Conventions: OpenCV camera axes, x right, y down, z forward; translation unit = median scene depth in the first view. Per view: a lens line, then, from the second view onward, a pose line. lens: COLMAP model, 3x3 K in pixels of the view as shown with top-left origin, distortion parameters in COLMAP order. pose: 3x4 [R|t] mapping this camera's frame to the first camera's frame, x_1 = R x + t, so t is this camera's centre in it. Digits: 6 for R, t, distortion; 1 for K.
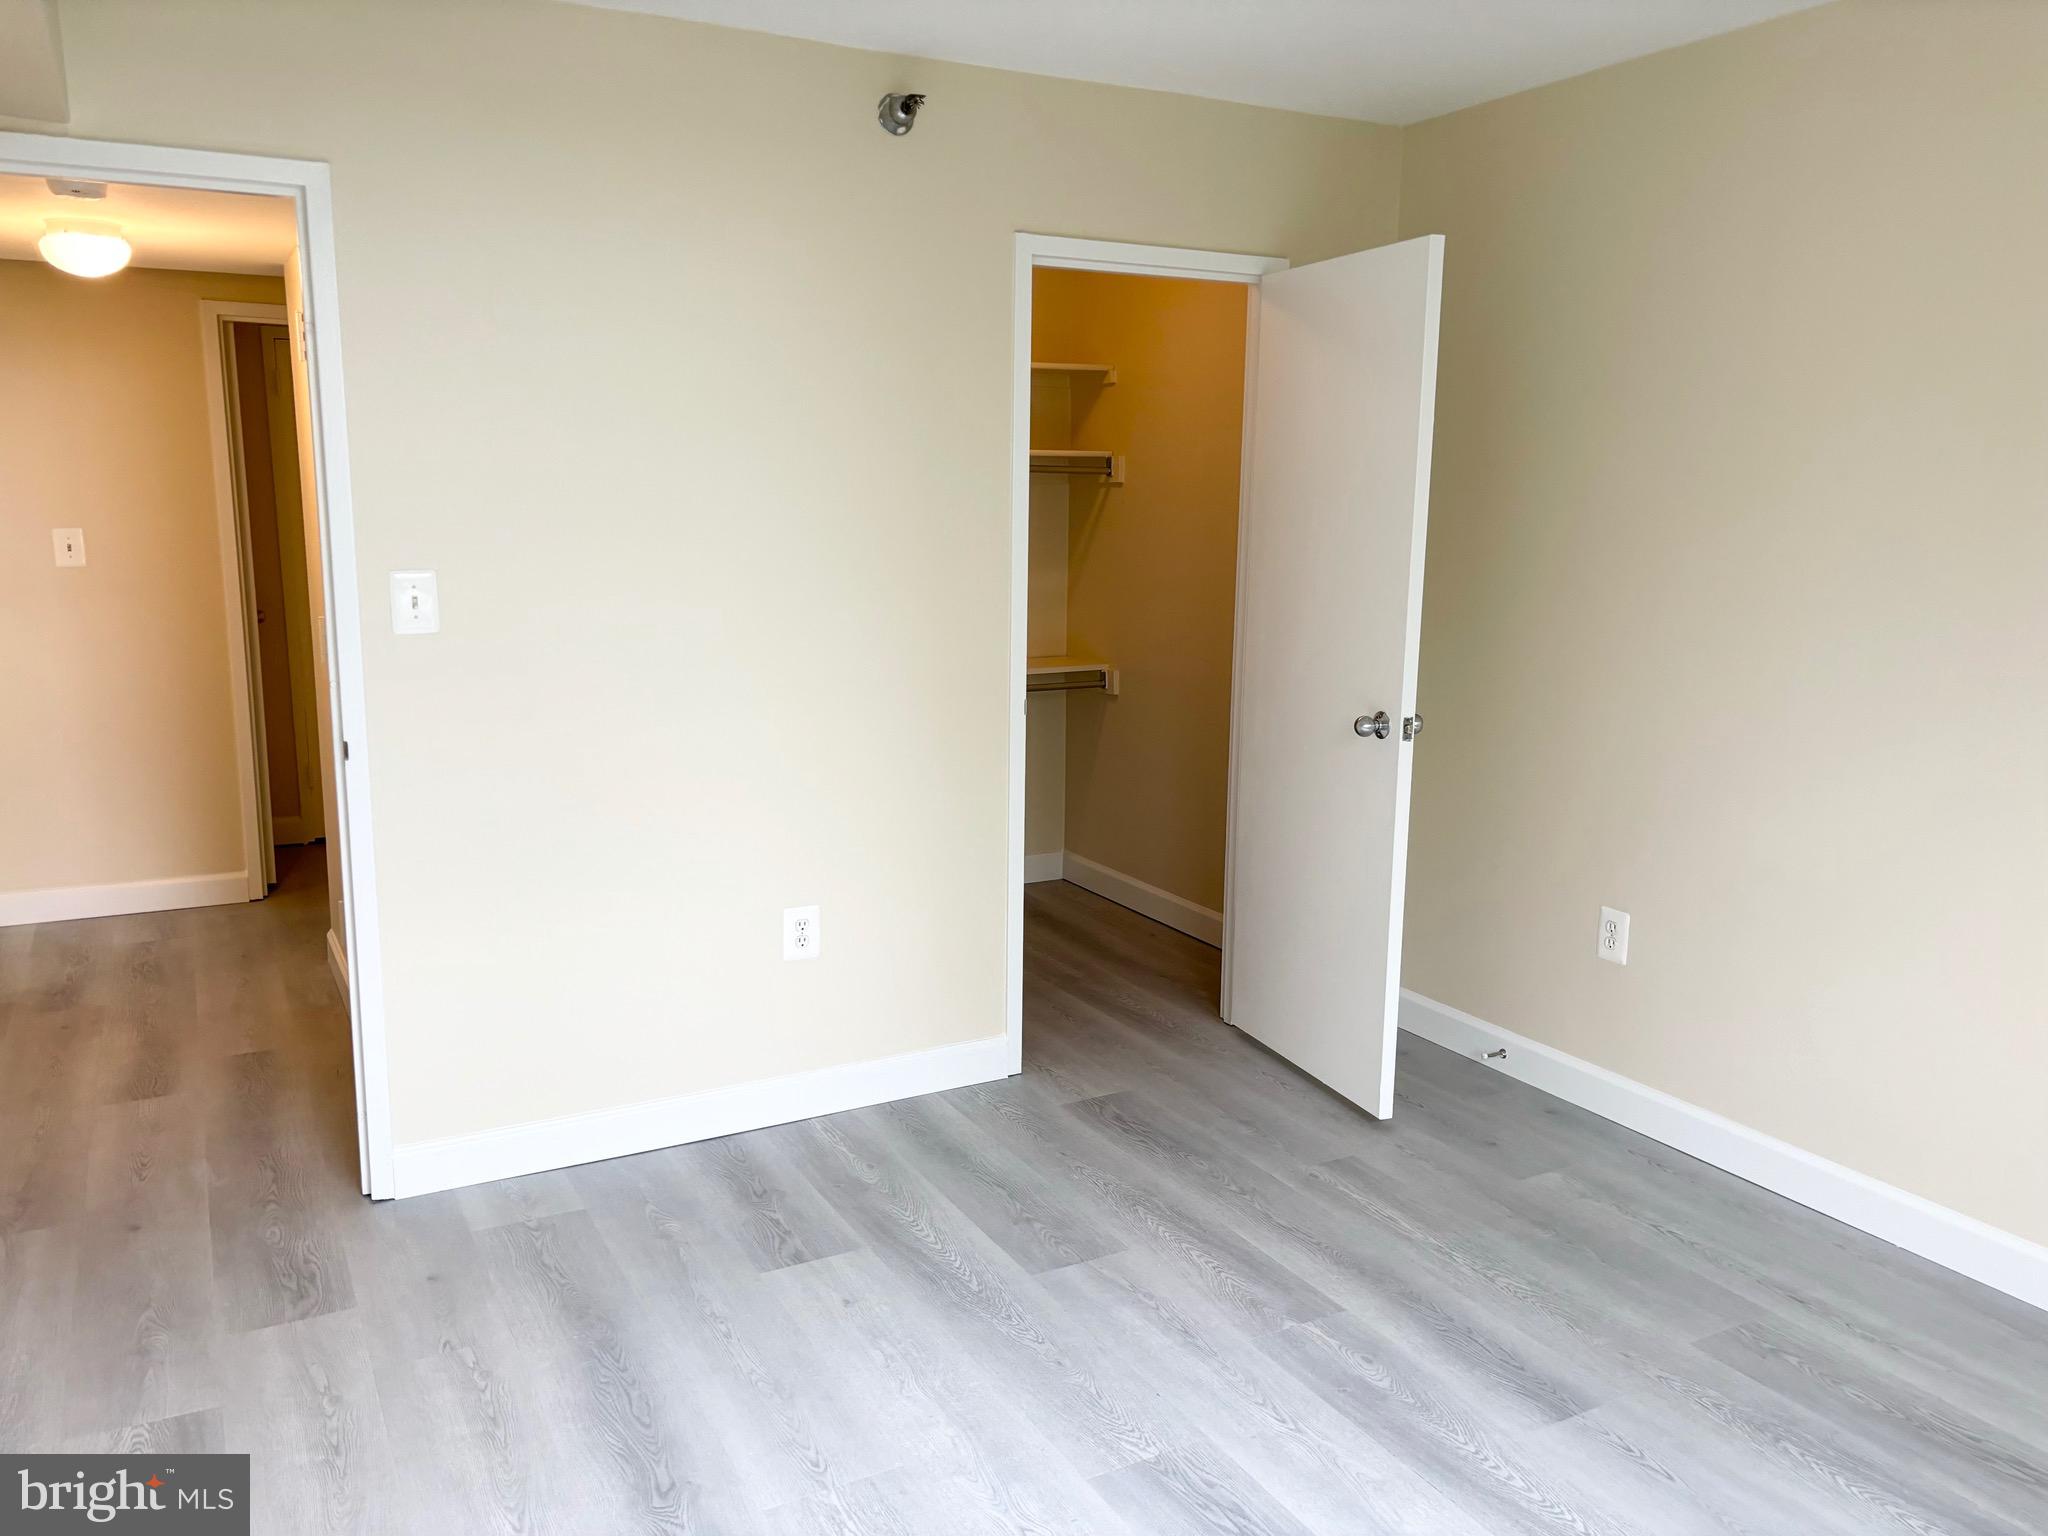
lens RADIAL K [[1546.6, 0, 1016.9], [0, 1546.6, 777.7], [0, 0, 1]] dist [0.067795, -0.072403]
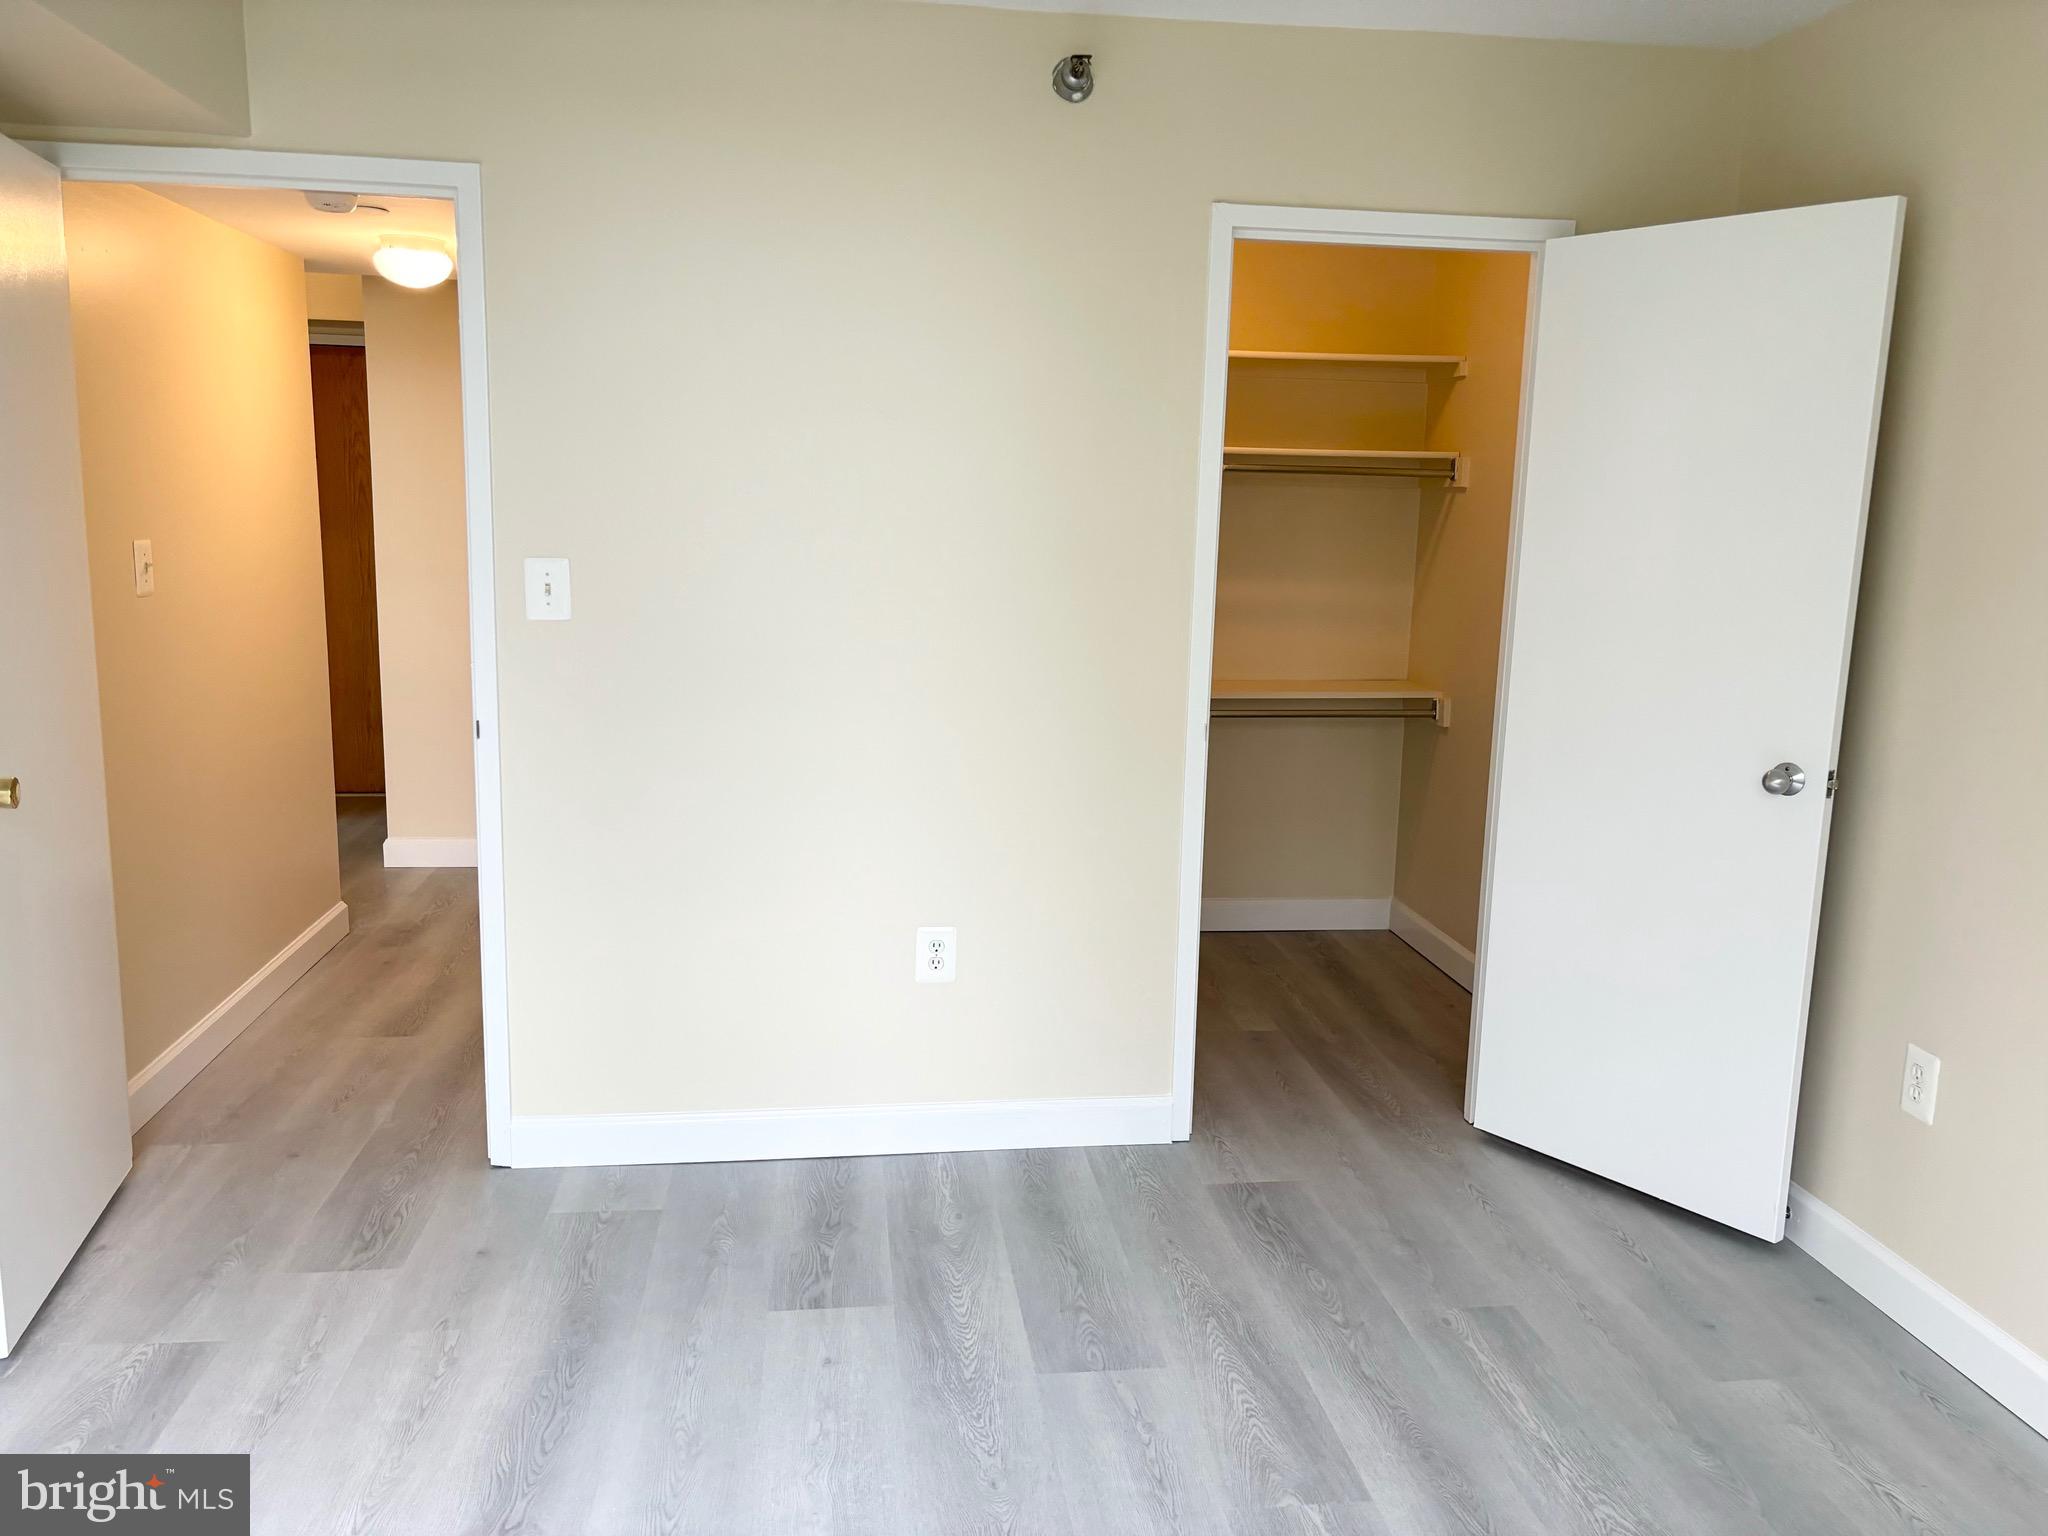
lens RADIAL K [[1561.0, 0, 1033.4], [0, 1561.0, 764.9], [0, 0, 1]] dist [0.073775, -0.073305]
pose [[0.935319, 0.074029, -0.345975, 0.253211], [-0.079767, 0.996811, -0.002355, -0.018731], [0.344698, 0.029800, 0.938241, 0.133257]]
